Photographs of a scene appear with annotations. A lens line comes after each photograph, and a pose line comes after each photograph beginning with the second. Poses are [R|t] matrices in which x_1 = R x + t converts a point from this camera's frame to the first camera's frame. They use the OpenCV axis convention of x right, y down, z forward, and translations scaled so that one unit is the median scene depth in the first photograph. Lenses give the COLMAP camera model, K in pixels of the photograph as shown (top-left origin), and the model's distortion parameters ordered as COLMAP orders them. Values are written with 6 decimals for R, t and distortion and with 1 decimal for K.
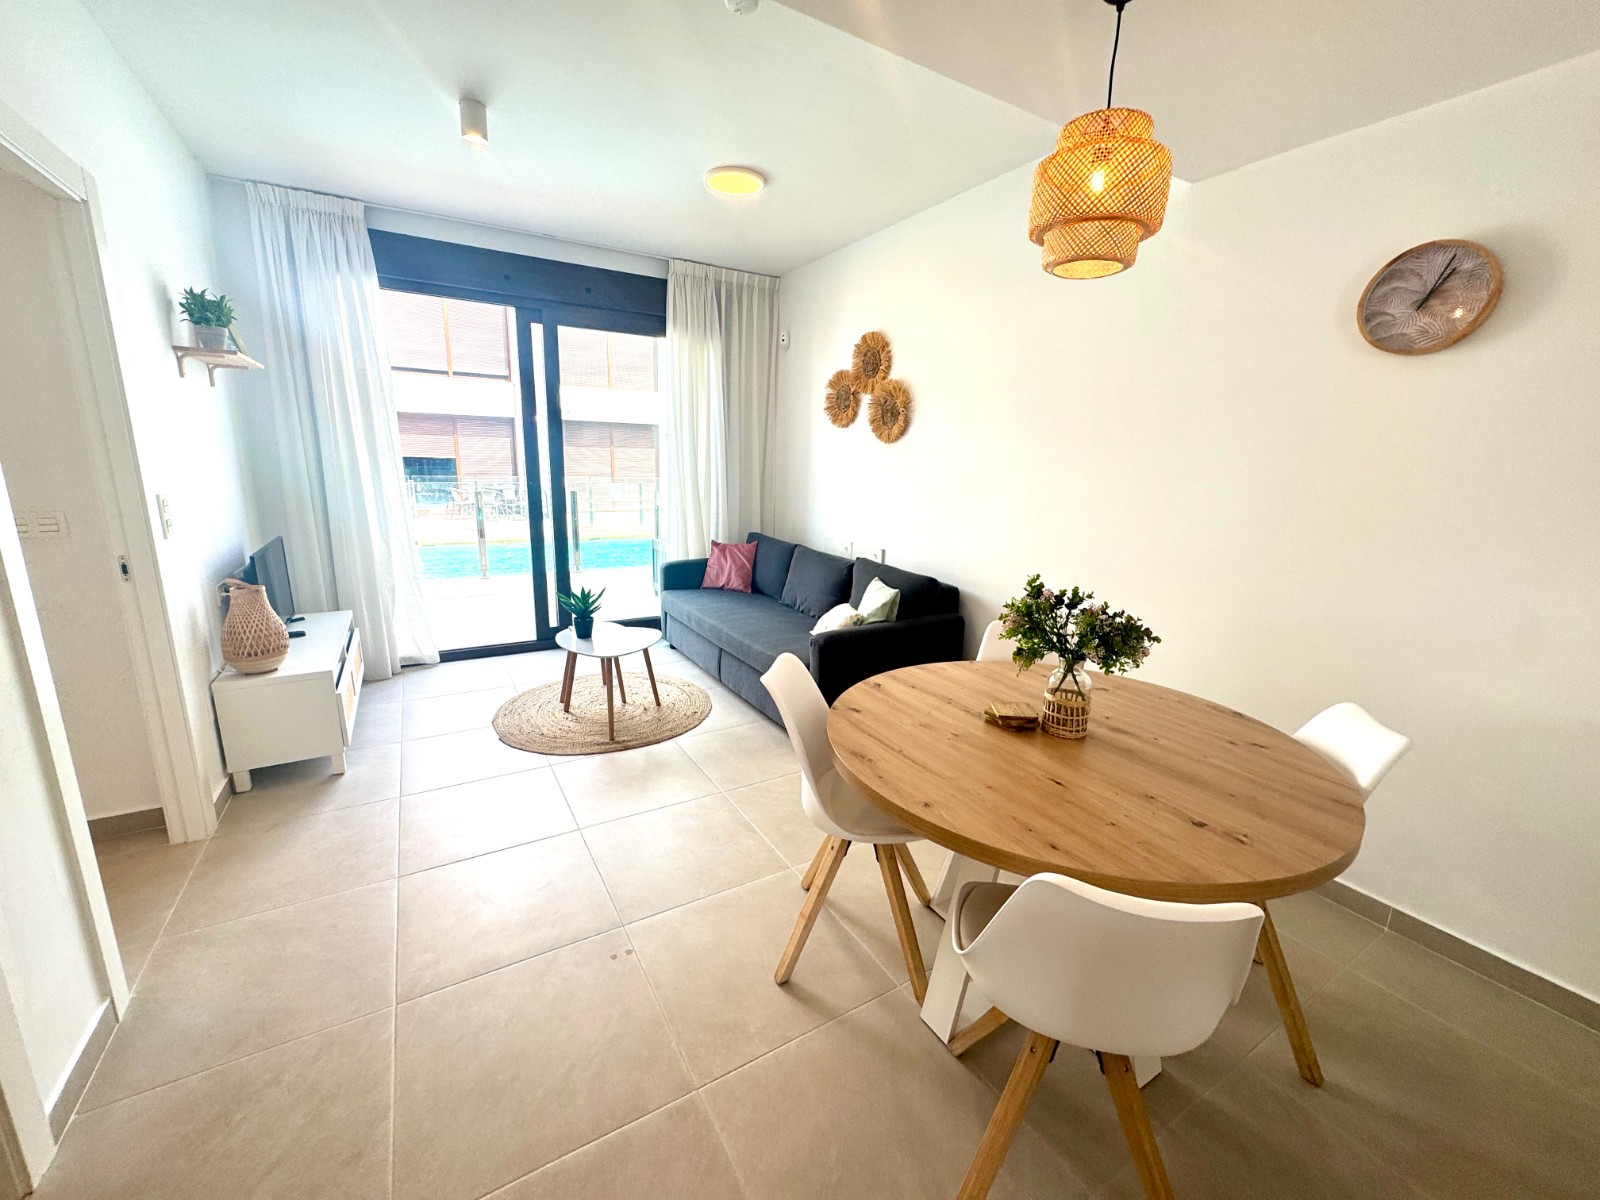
lens RADIAL K [[639.7, 0, 798.8], [0, 639.7, 600.7], [0, 0, 1]] dist [-0.000855, -0.000182]
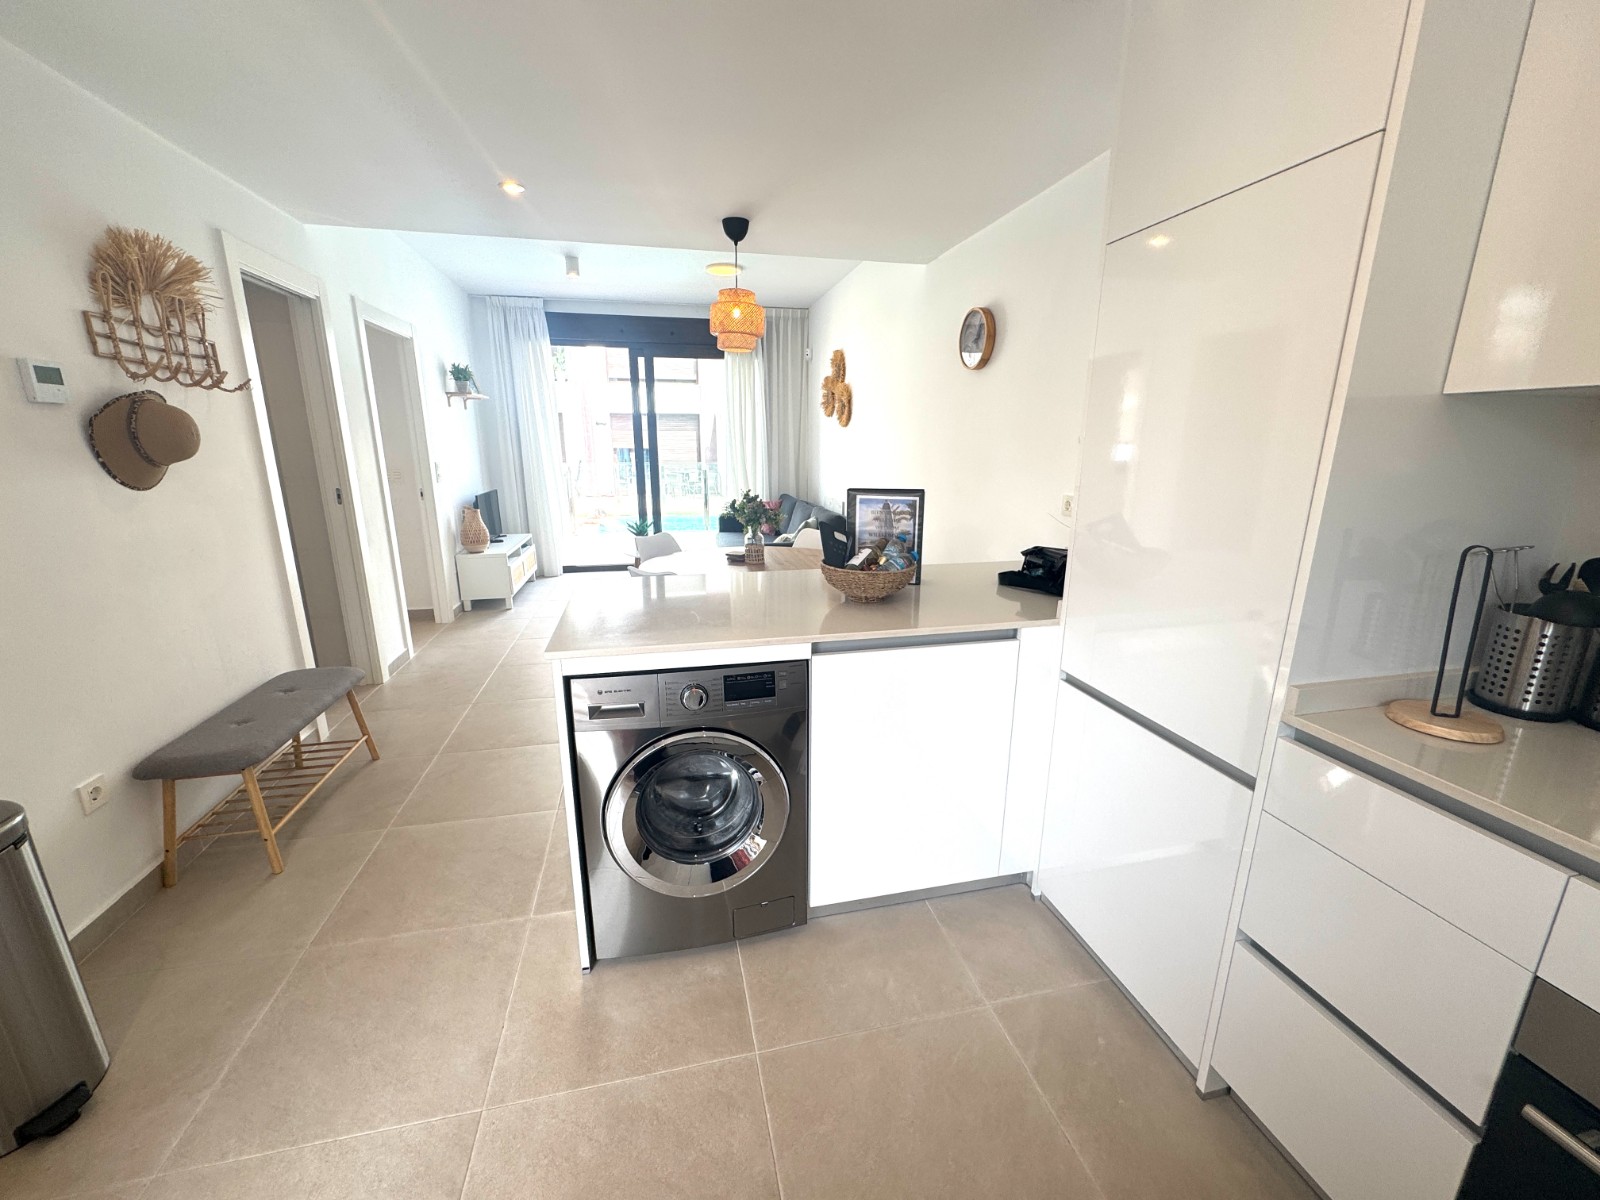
lens RADIAL K [[642.2, 0, 800.0], [0, 642.2, 600.0], [0, 0, 1]] dist [-0.002947, -0.000057]
pose [[0.950427, 0.050425, -0.306833, 0.530743], [-0.045435, 0.998693, 0.023388, 0.118828], [0.307612, -0.008287, 0.951476, -0.428734]]
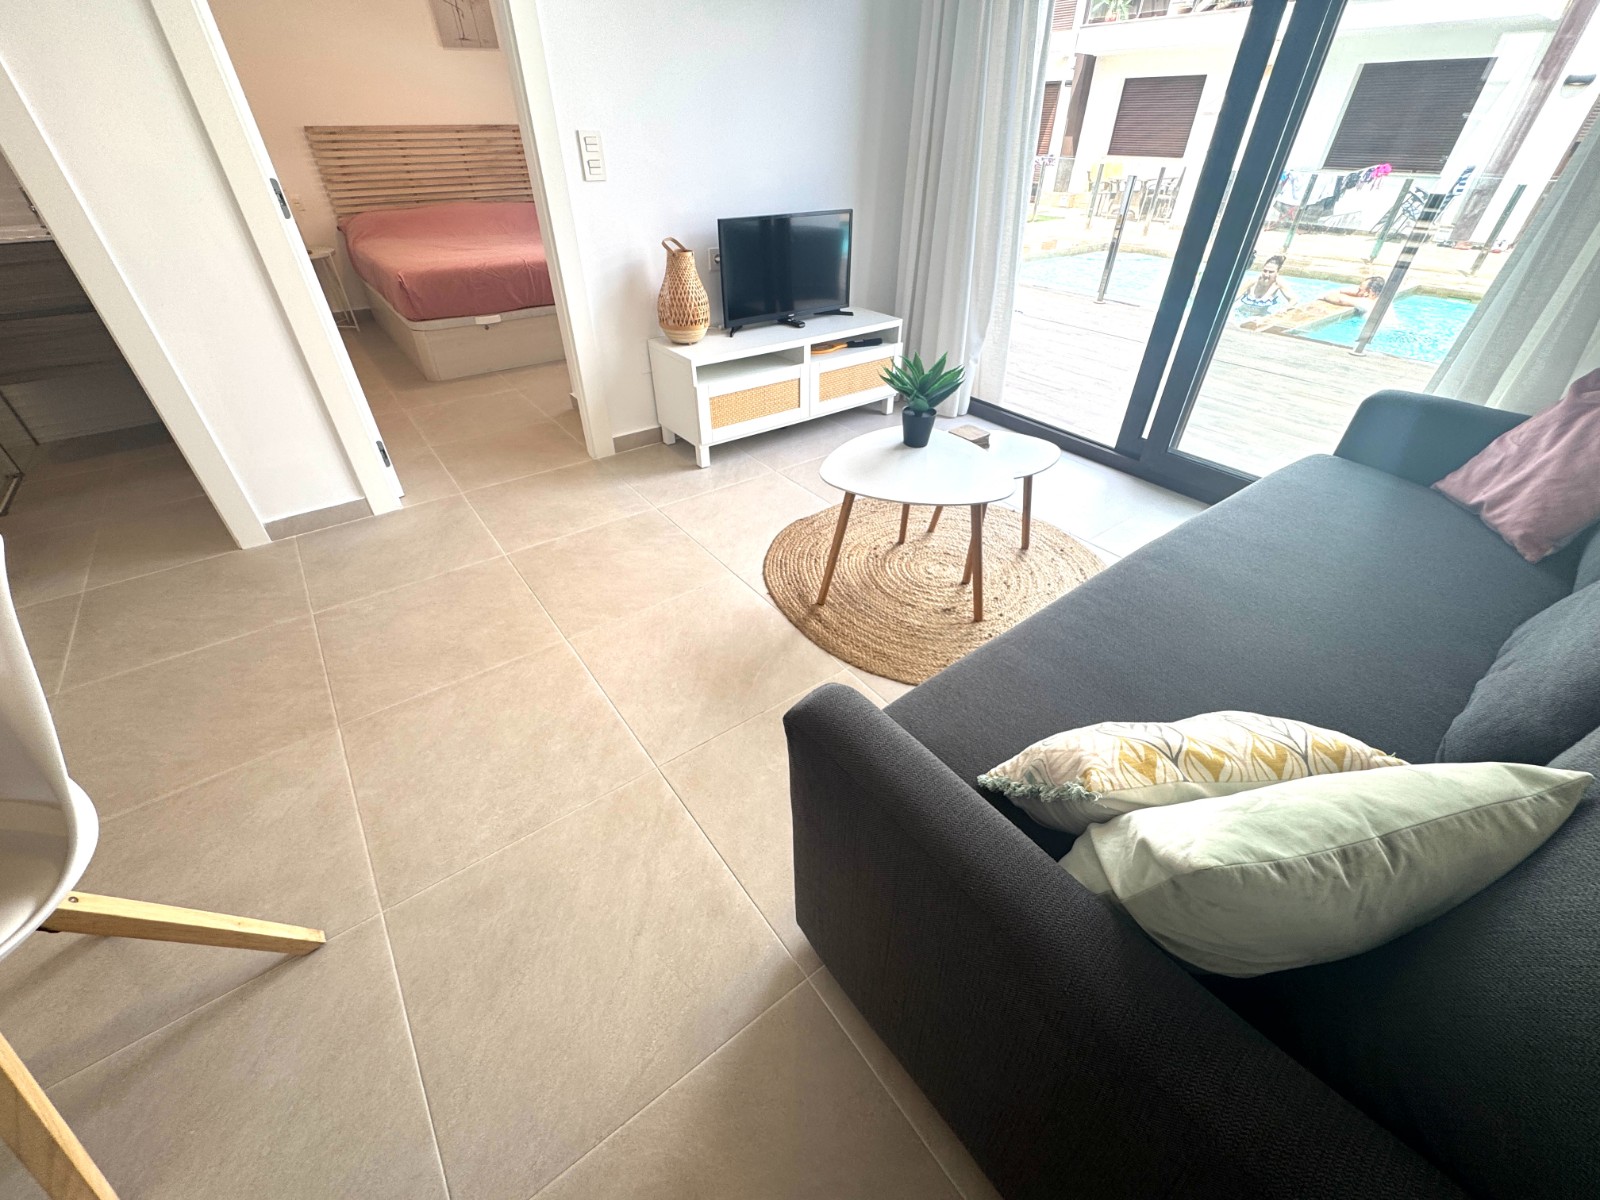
lens RADIAL K [[642.2, 0, 800.0], [0, 642.2, 600.0], [0, 0, 1]] dist [-0.002947, -0.000057]
pose [[0.107667, 0.569004, -0.815256, 0.196075], [-0.223814, 0.812845, 0.537763, -0.109224], [0.968667, 0.124566, 0.214868, 0.719798]]
